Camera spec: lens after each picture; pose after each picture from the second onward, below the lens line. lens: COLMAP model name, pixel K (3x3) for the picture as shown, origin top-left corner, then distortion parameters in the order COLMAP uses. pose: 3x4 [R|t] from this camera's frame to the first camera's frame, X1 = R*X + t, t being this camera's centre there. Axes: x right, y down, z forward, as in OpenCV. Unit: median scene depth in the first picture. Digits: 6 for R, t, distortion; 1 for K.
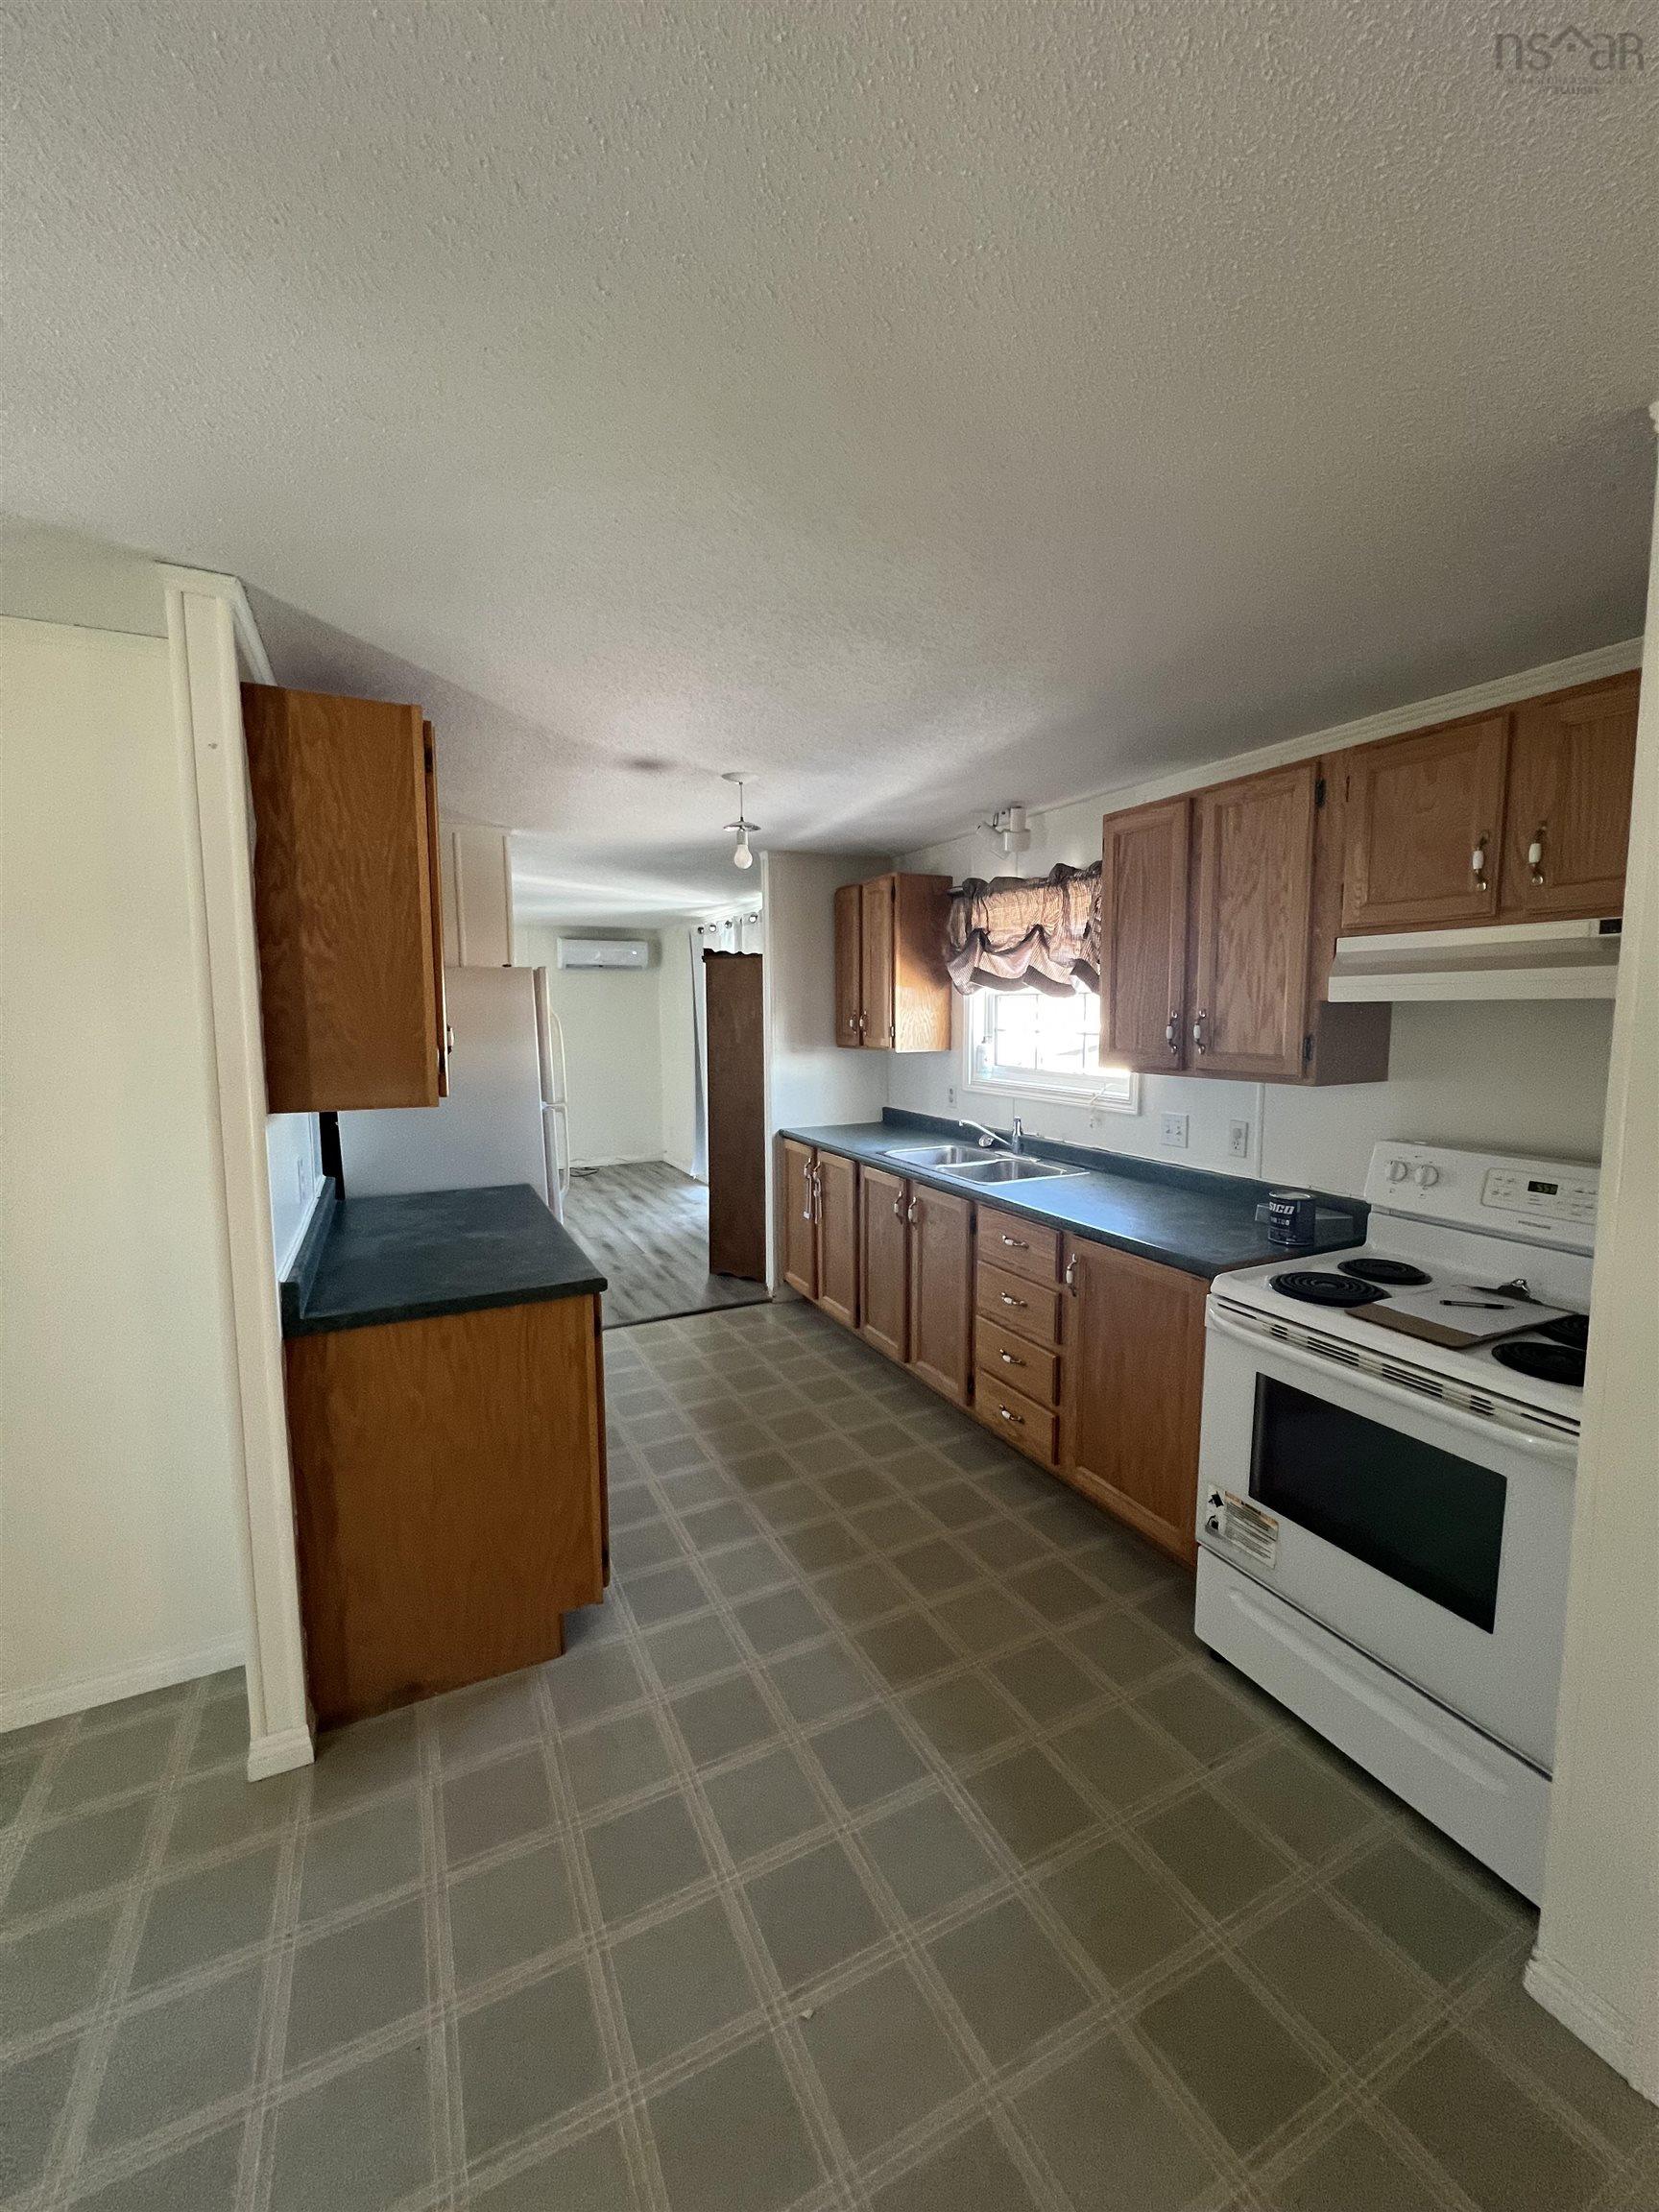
lens RADIAL K [[889.2, 0, 835.5], [0, 889.2, 1098.5], [0, 0, 1]] dist [-0.001577, 0.000893]
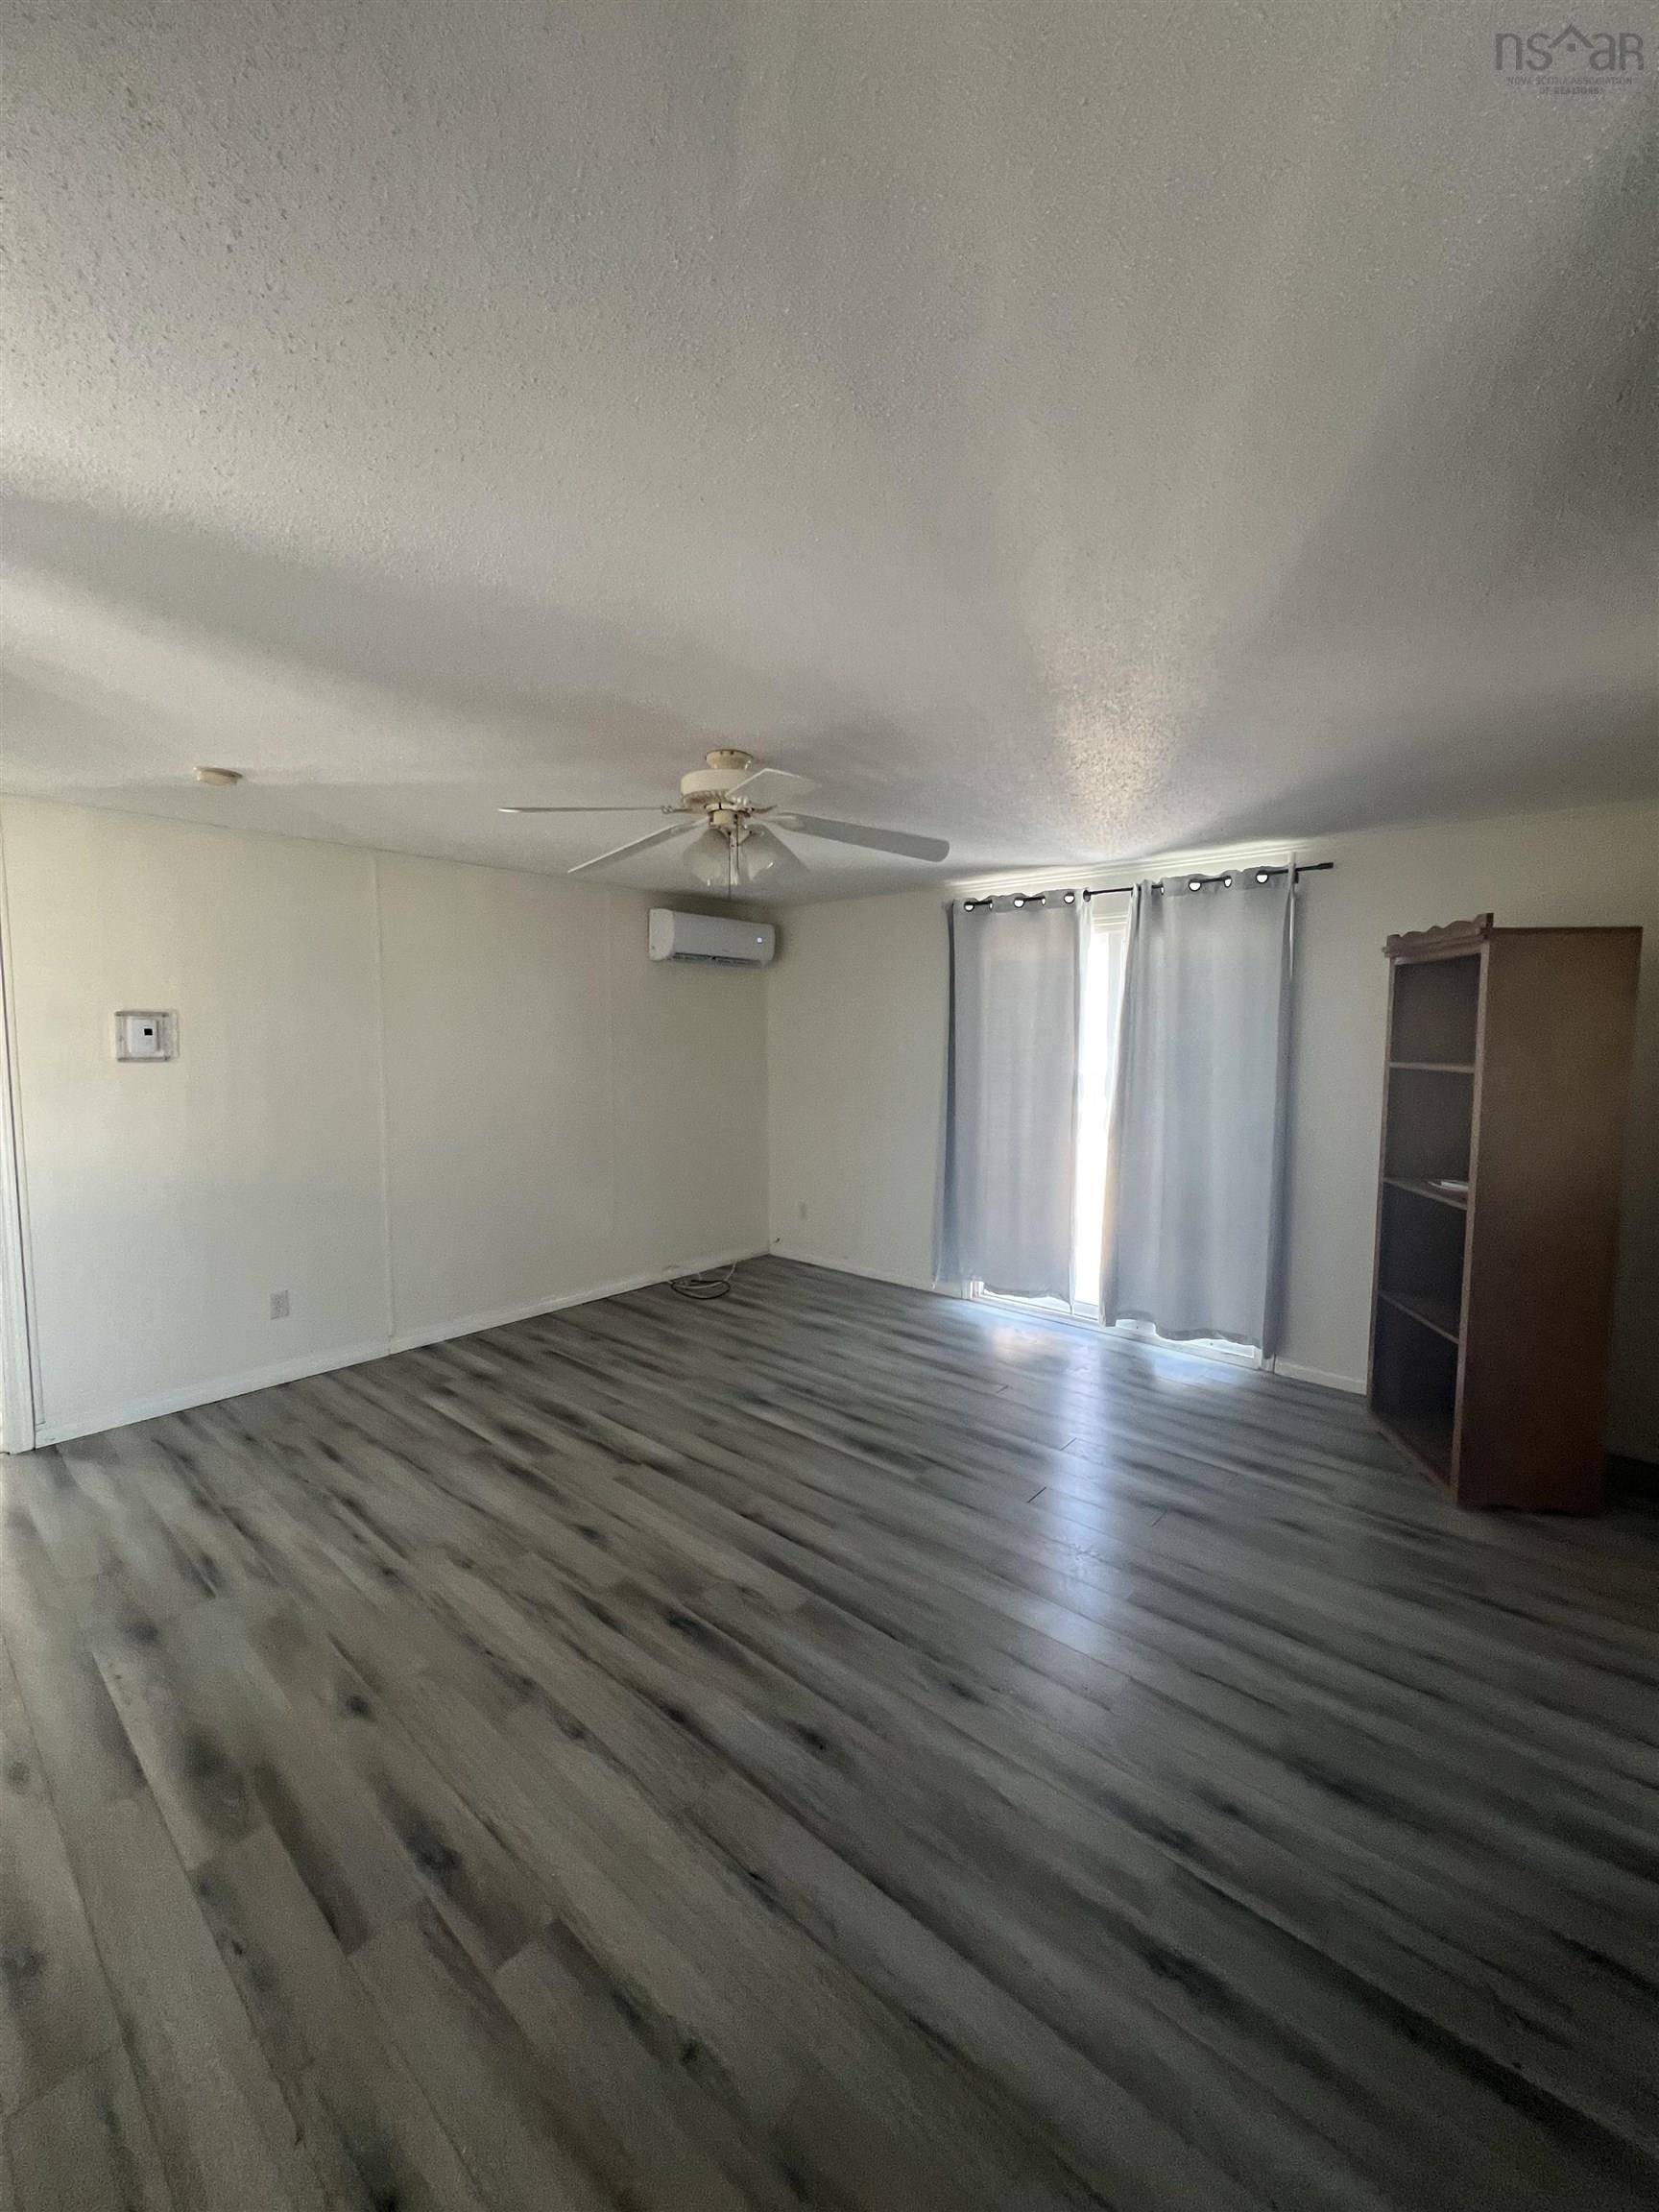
lens RADIAL K [[889.2, 0, 834.1], [0, 889.2, 1102.8], [0, 0, 1]] dist [-0.001577, 0.000893]
pose [[0.925204, -0.015764, 0.379142, -0.637075], [0.025358, 0.999472, -0.020324, -0.046504], [-0.378621, 0.028418, 0.925115, 0.575068]]
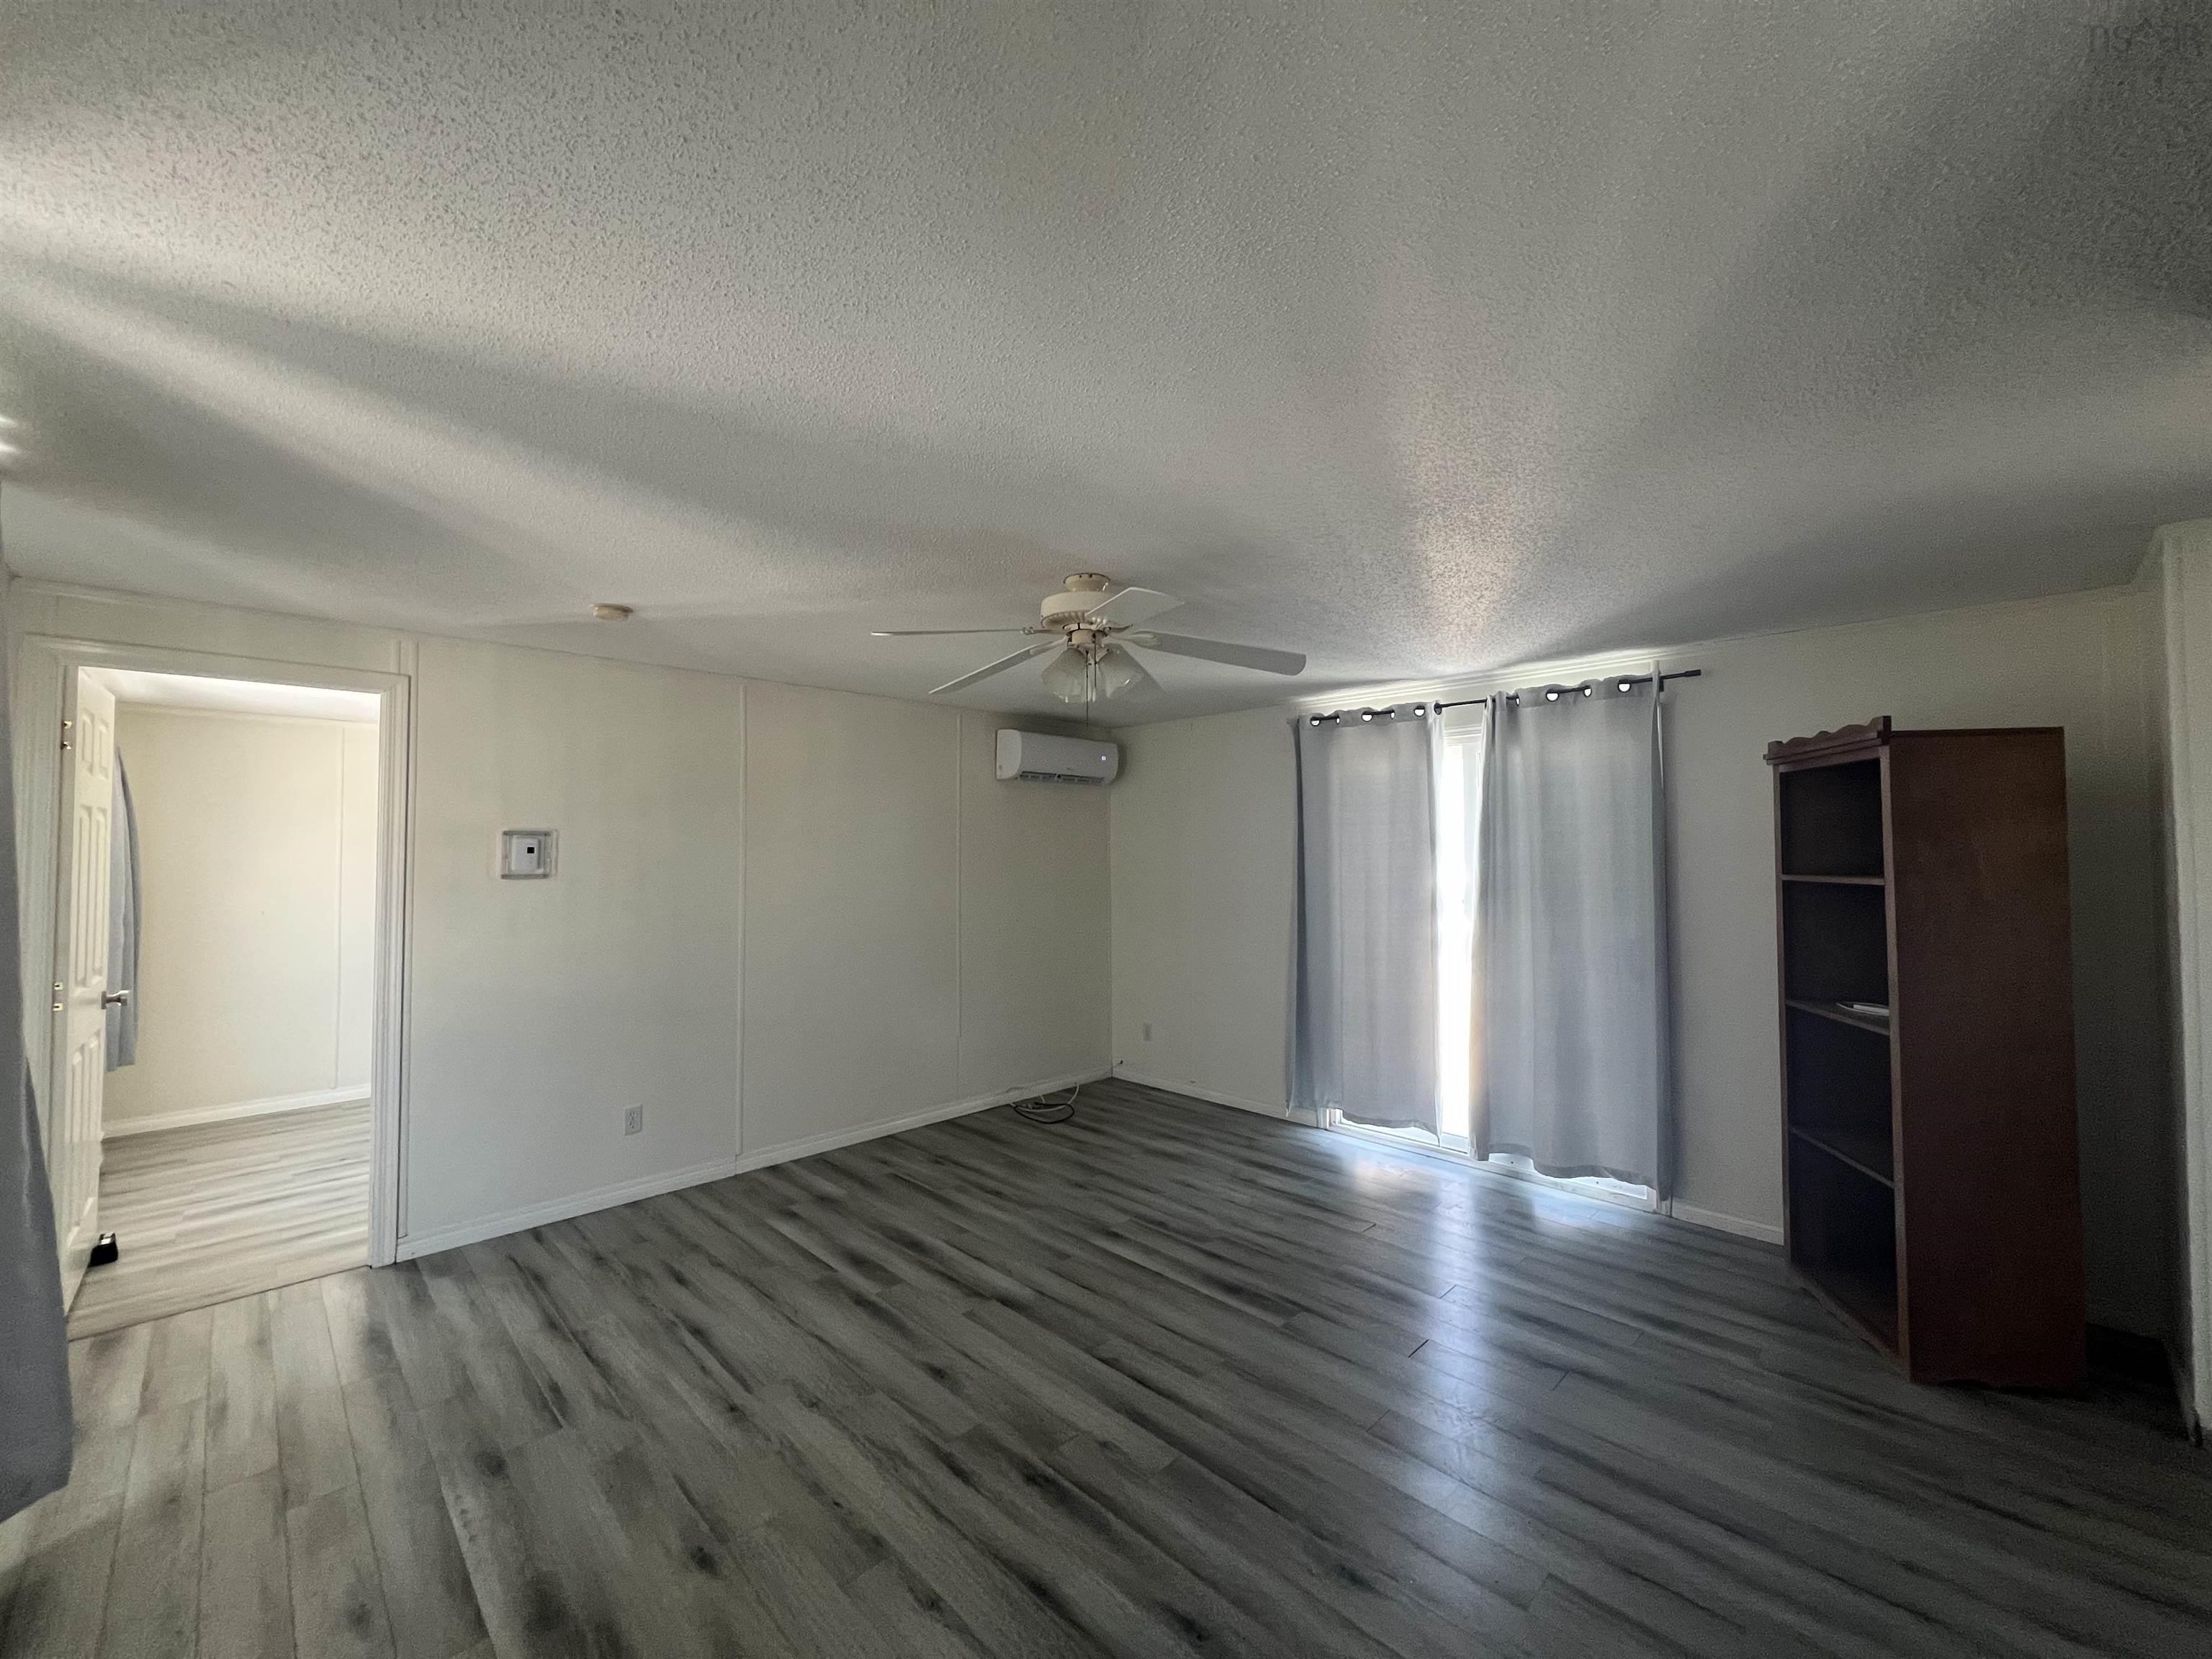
lens RADIAL K [[889.2, 0, 1097.2], [0, 889.2, 825.3], [0, 0, 1]] dist [-0.001577, 0.000893]
pose [[0.951647, 0.018502, 0.306637, -0.648513], [0.022945, 0.991115, -0.131013, -0.044162], [-0.306337, 0.131713, 0.942767, 0.584649]]
